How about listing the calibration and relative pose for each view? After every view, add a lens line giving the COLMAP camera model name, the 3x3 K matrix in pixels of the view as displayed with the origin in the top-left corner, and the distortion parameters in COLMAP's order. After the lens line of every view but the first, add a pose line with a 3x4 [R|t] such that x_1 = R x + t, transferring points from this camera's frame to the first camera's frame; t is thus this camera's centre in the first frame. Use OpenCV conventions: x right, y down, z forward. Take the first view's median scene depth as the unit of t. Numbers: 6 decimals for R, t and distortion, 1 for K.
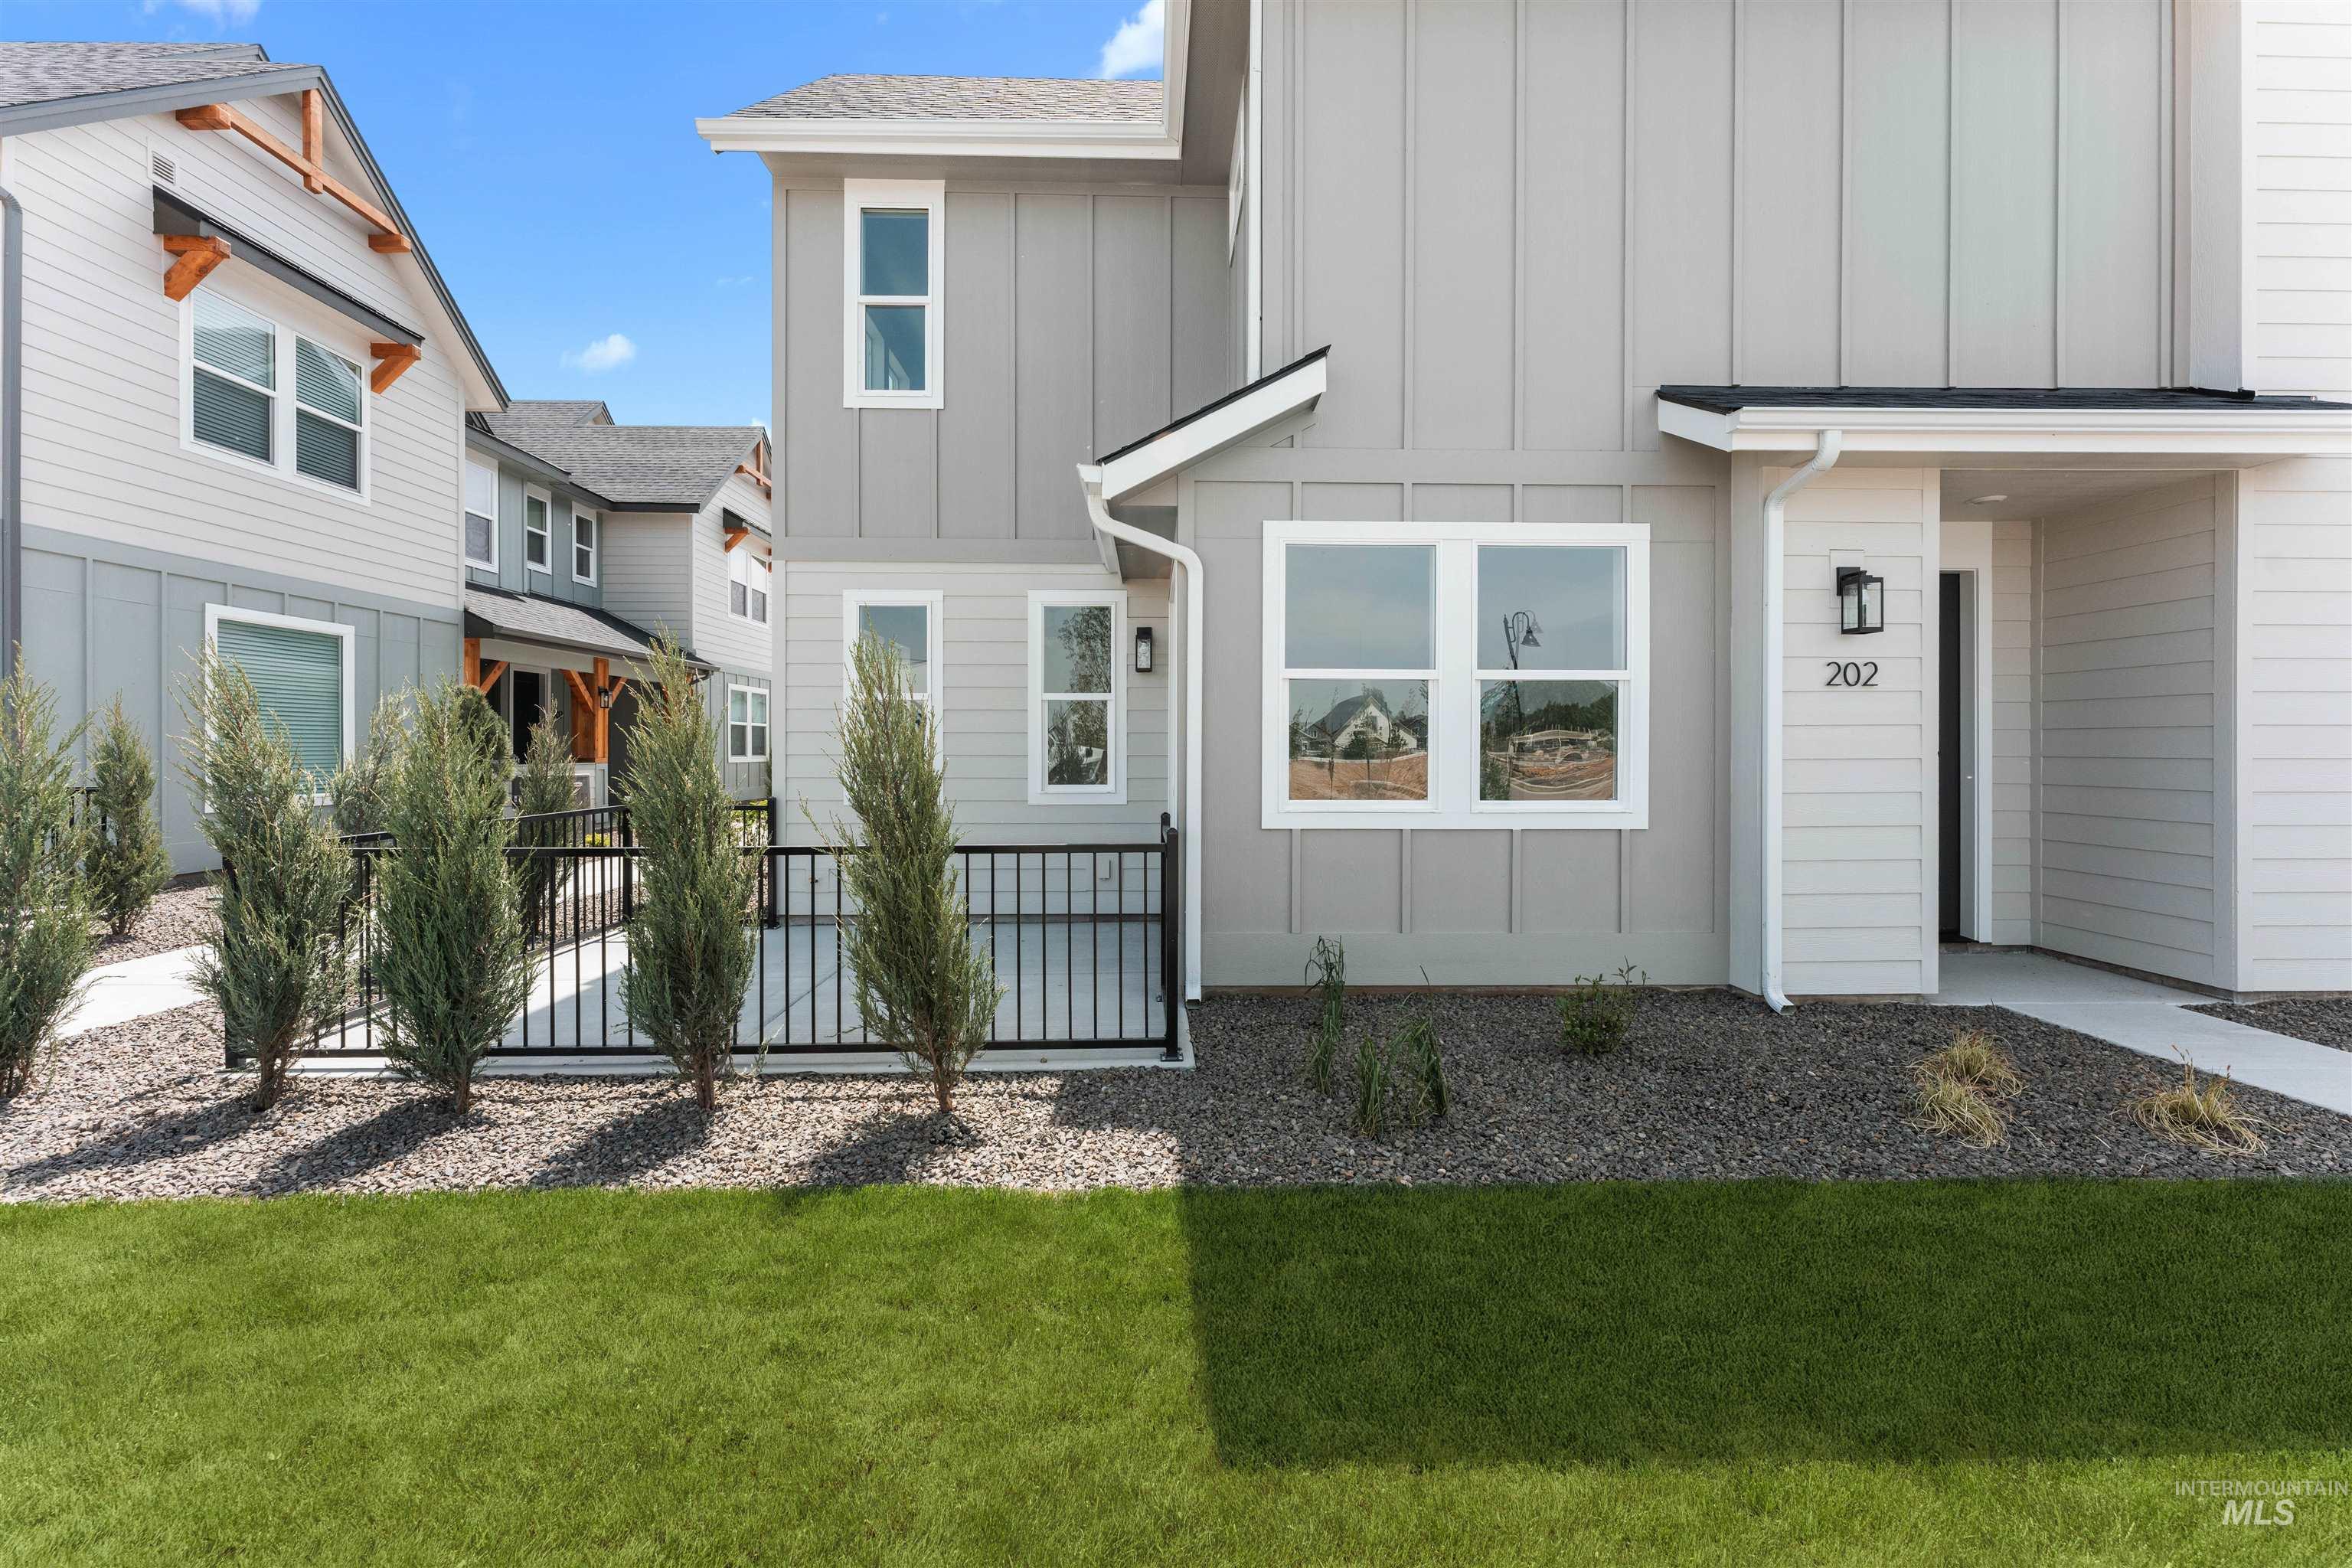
lens RADIAL K [[963.4, 0, 1169.8], [0, 963.4, 770.0], [0, 0, 1]] dist [0.002543, 0.000203]
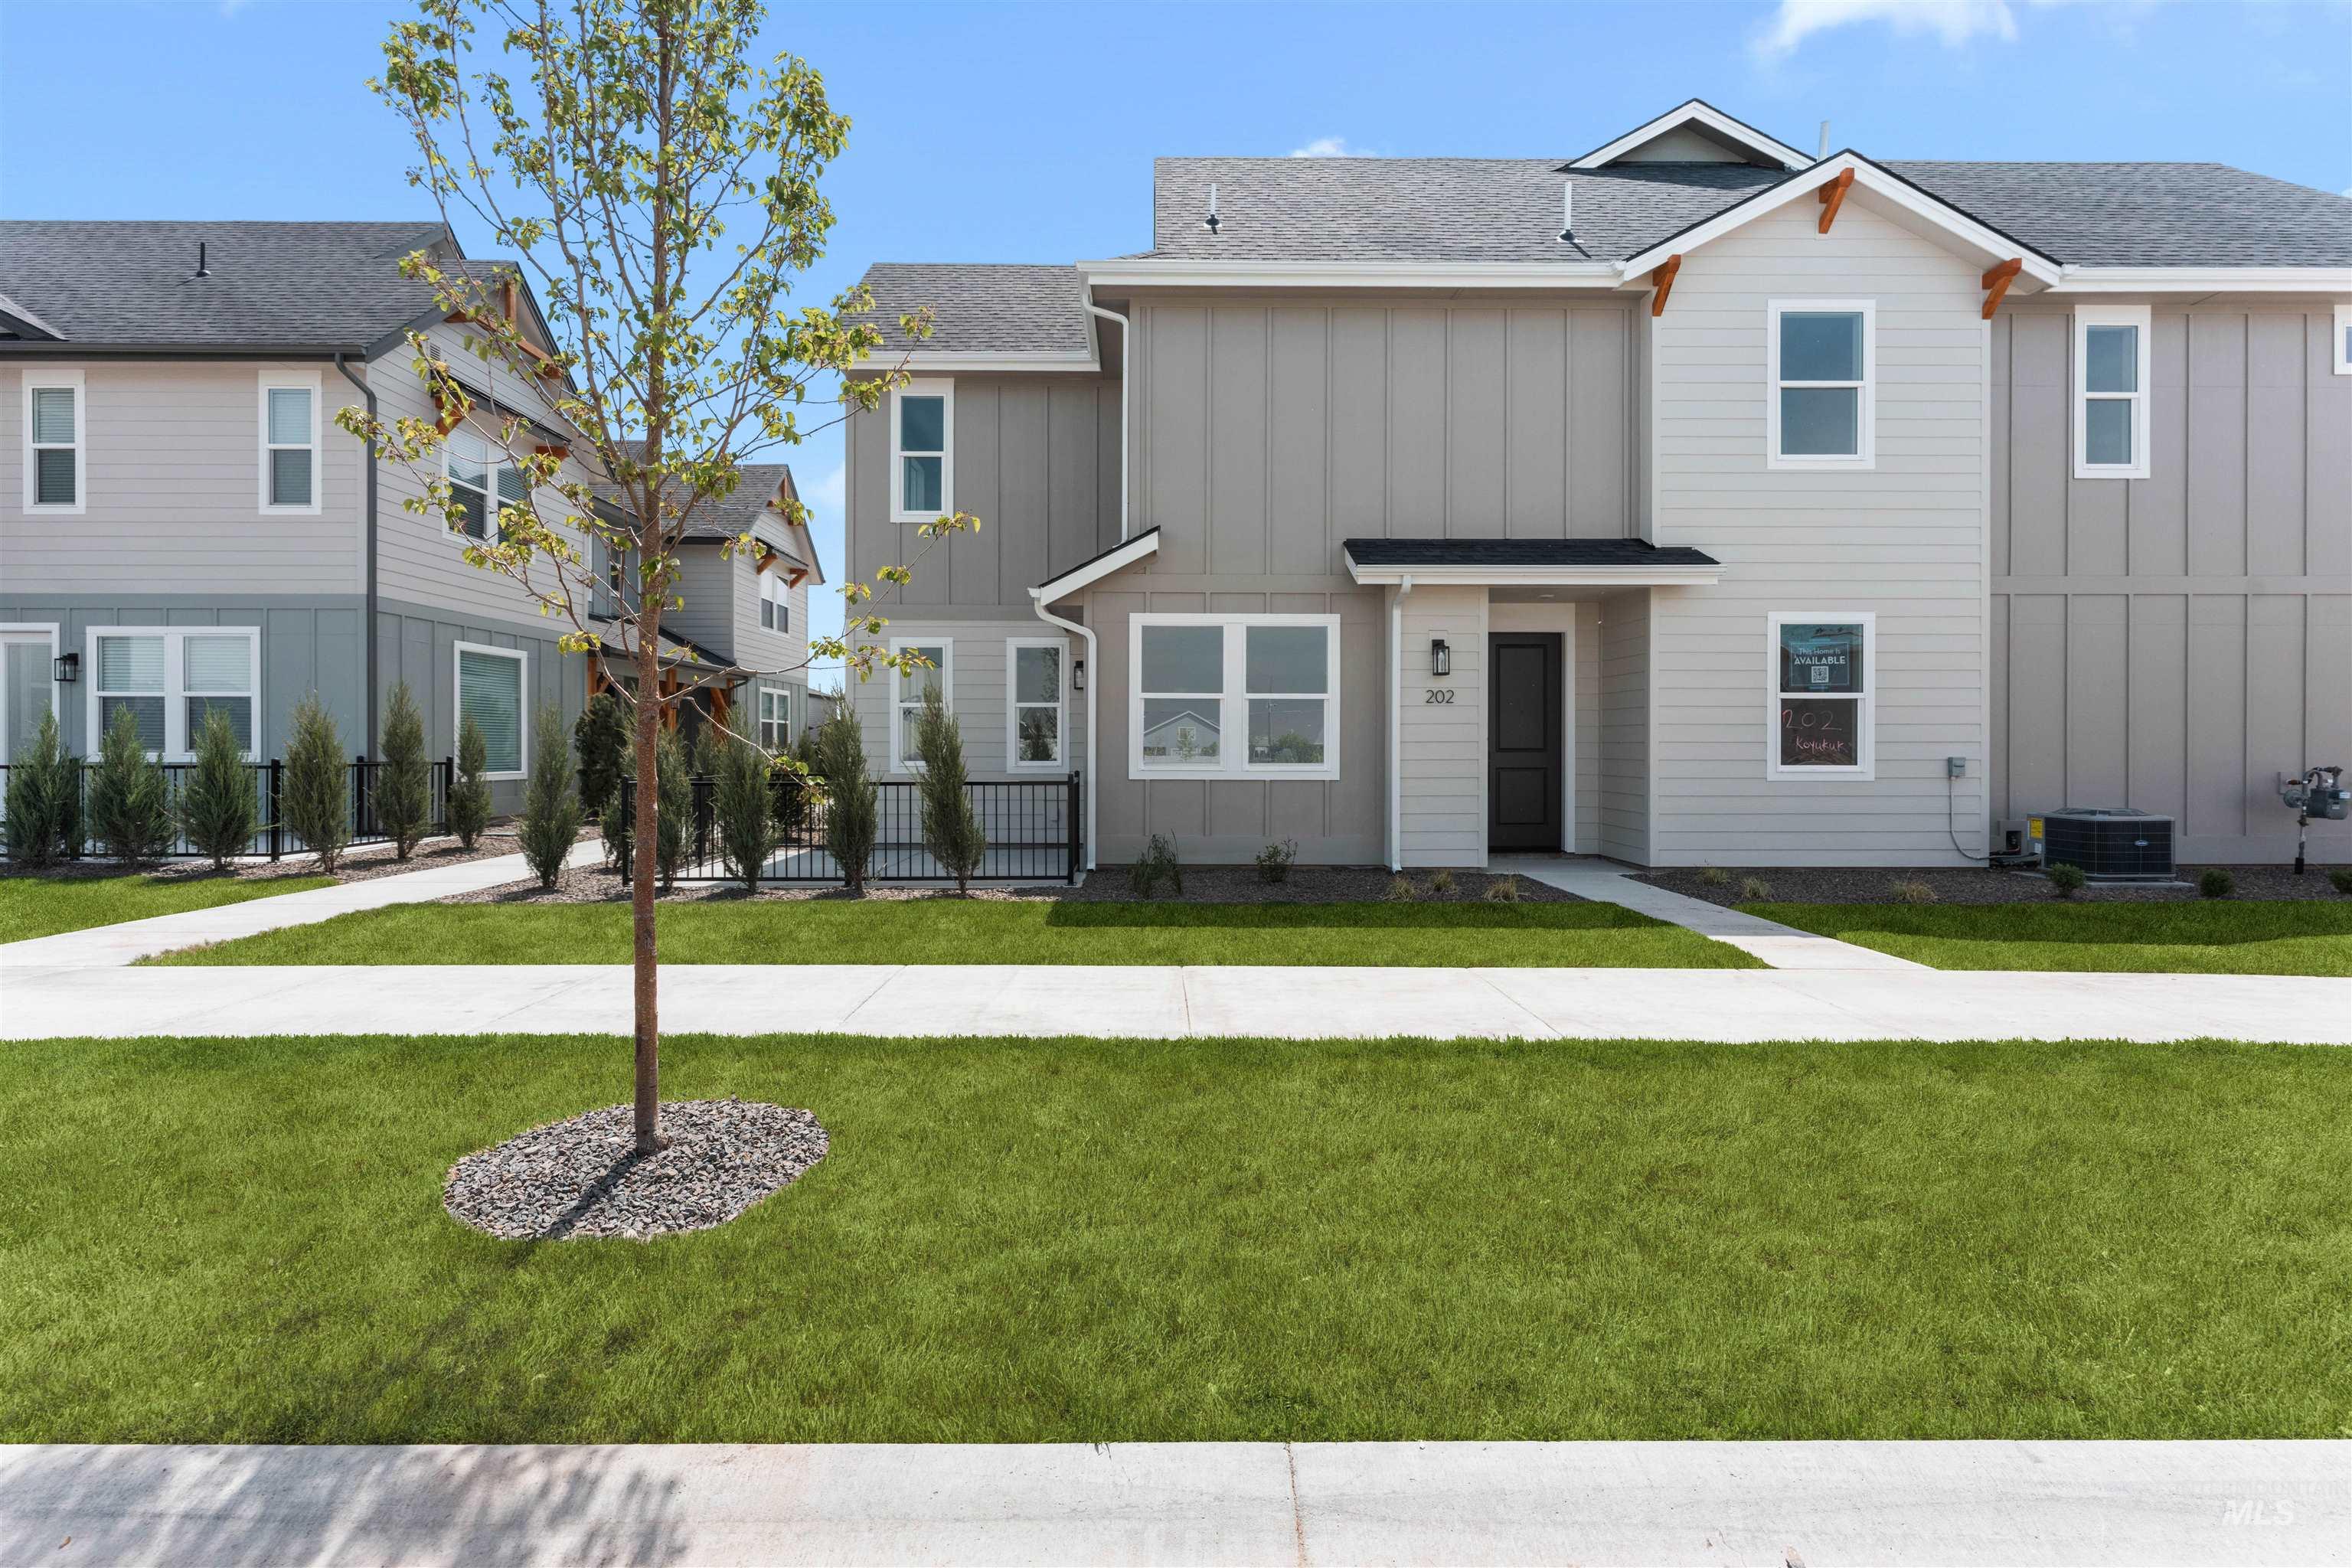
lens RADIAL K [[1013.1, 0, 1177.5], [0, 1013.1, 772.2], [0, 0, 1]] dist [-0.002085, -0.000358]
pose [[0.999983, 0.000870, 0.005723, 0.130030], [-0.000888, 0.999995, 0.003026, 0.030241], [-0.005721, -0.003031, 0.999979, -0.698730]]
